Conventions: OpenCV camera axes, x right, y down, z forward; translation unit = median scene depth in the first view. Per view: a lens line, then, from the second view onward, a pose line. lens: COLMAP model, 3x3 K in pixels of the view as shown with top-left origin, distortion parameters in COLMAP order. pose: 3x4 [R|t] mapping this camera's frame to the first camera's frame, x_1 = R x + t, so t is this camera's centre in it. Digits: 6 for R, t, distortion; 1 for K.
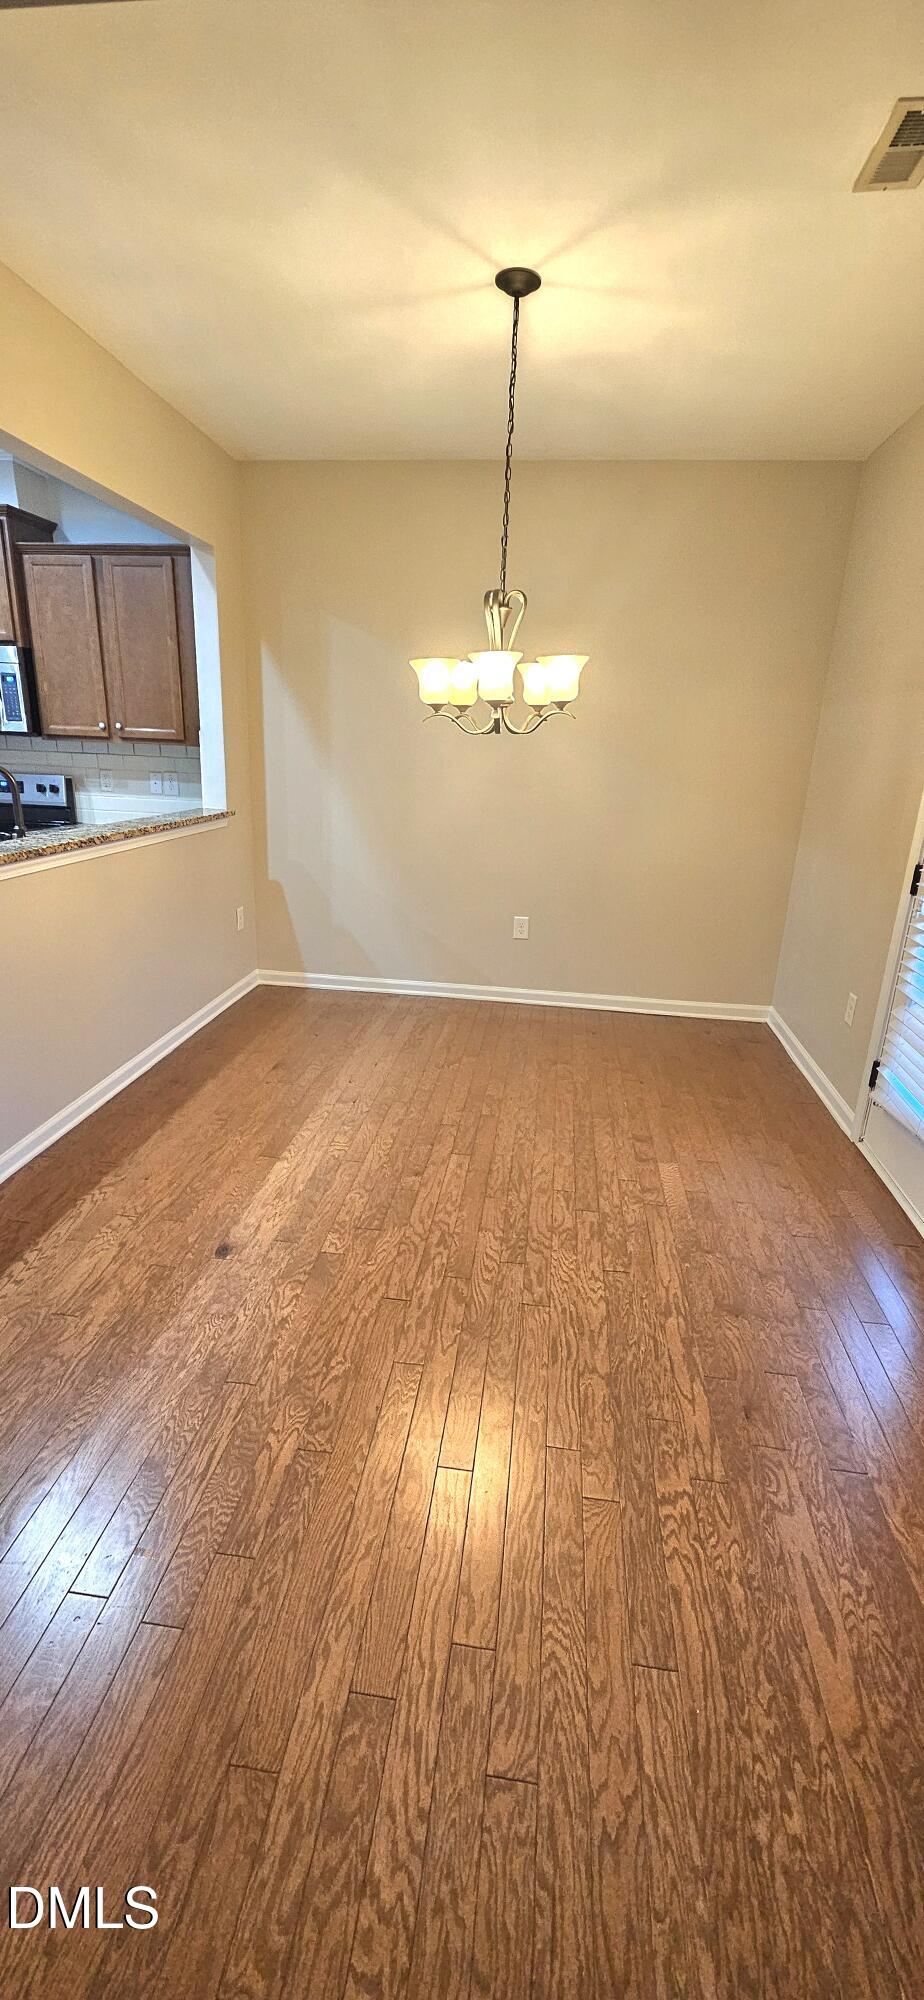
lens RADIAL K [[820.5, 0, 454.0], [0, 820.5, 1009.6], [0, 0, 1]] dist [0.001219, -0.000204]
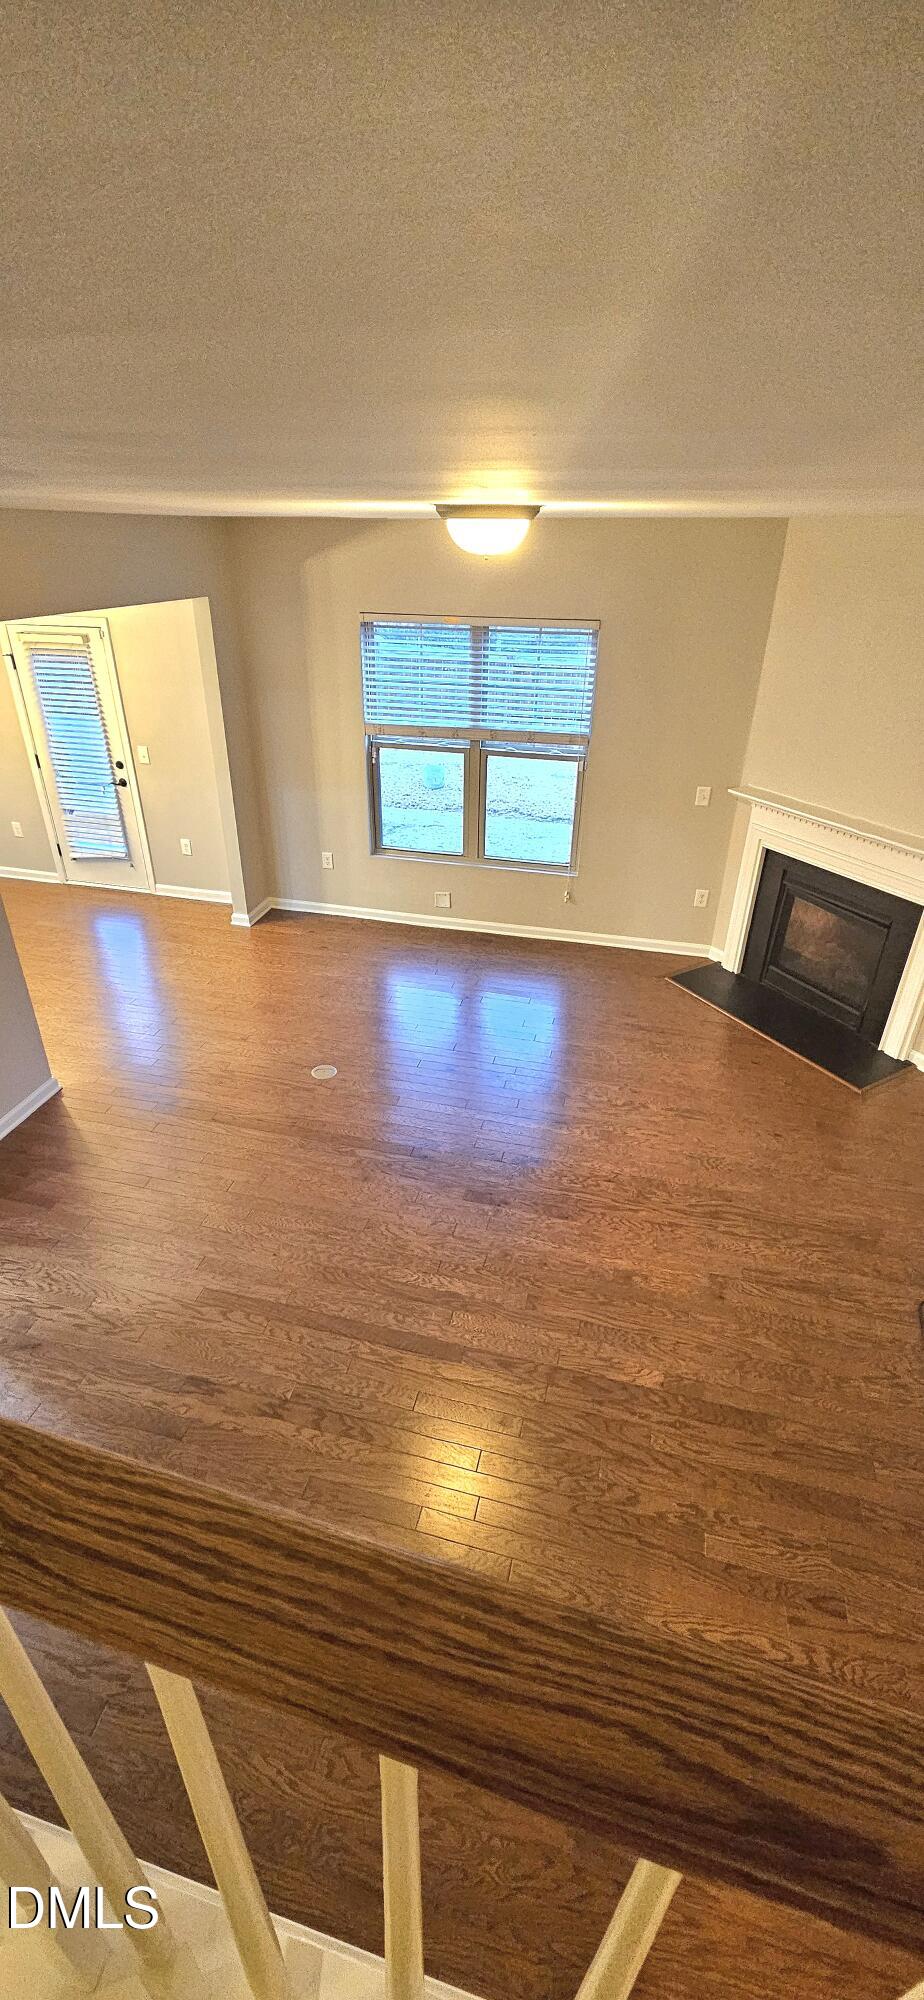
lens RADIAL K [[820.5, 0, 454.0], [0, 820.5, 1009.6], [0, 0, 1]] dist [0.001219, -0.000204]
pose [[0.123799, -0.523779, 0.842811, -2.073726], [0.303350, 0.828660, 0.470426, -0.404769], [-0.944803, 0.197429, 0.261476, -0.729825]]
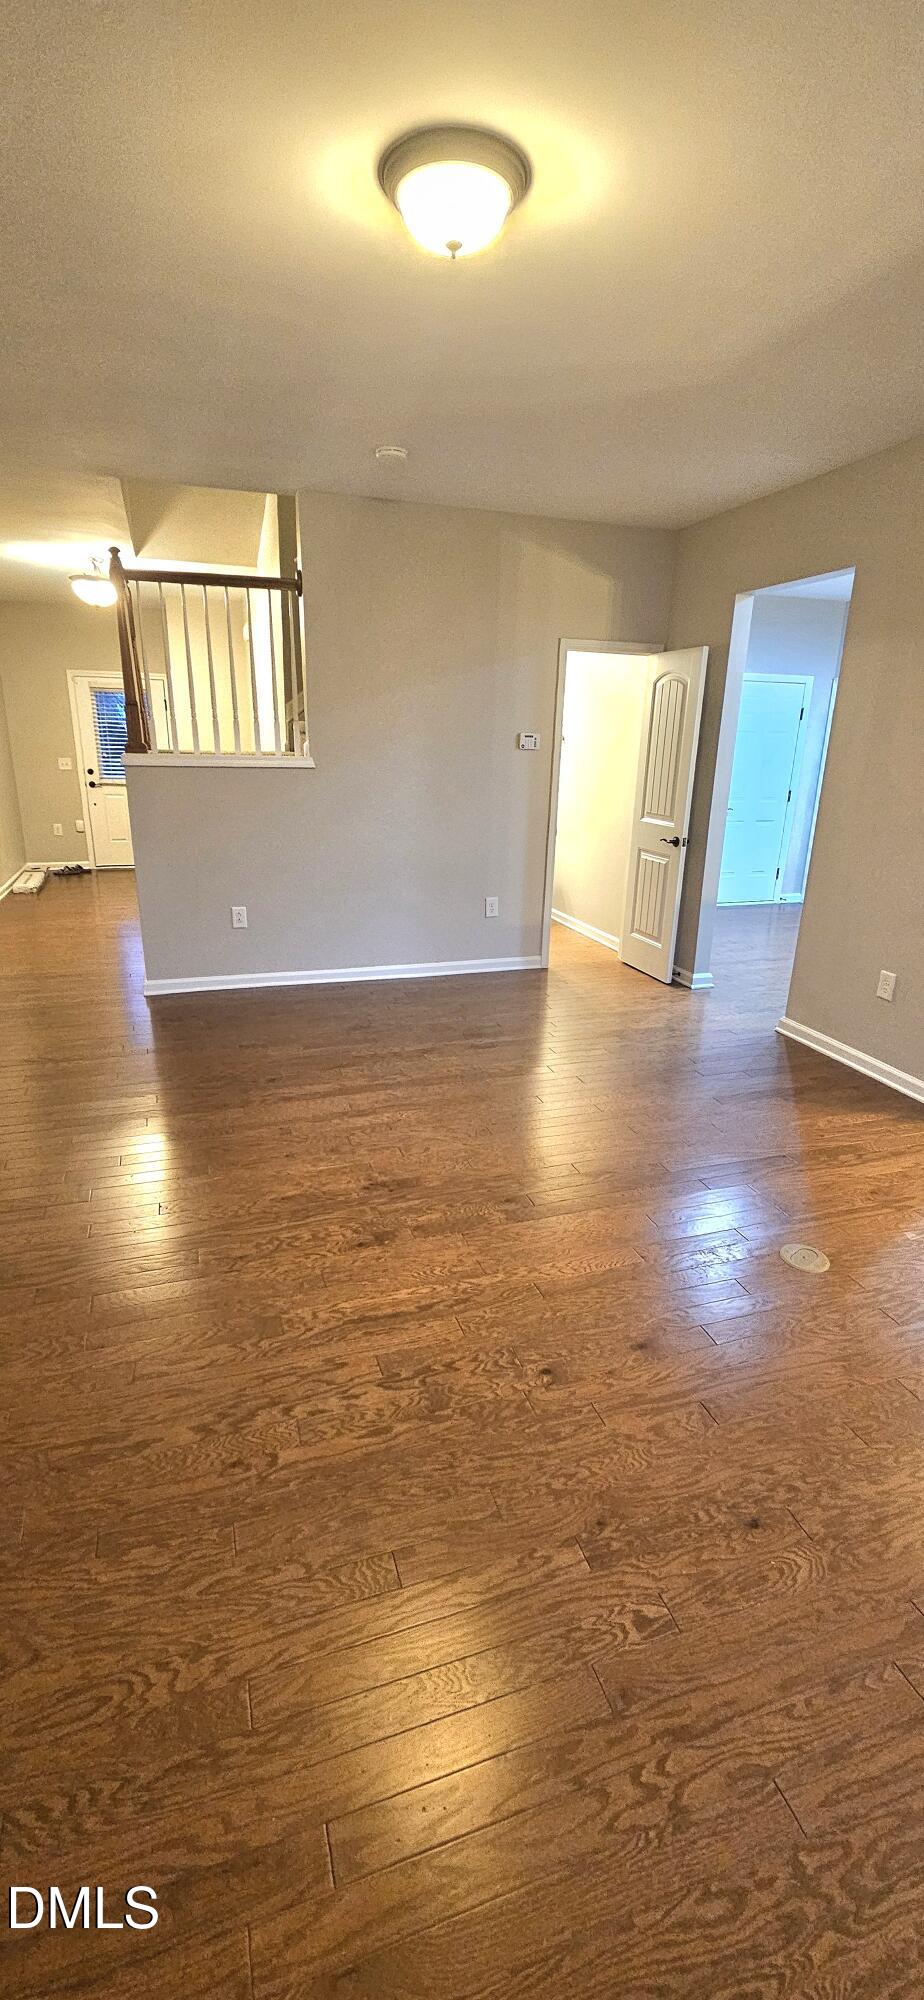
lens RADIAL K [[820.5, 0, 454.0], [0, 820.5, 1009.6], [0, 0, 1]] dist [0.001219, -0.000204]
pose [[0.433290, 0.255679, -0.864227, 0.265335], [-0.287983, 0.947921, 0.136056, 0.278482], [0.854006, 0.189931, 0.484355, -0.868318]]
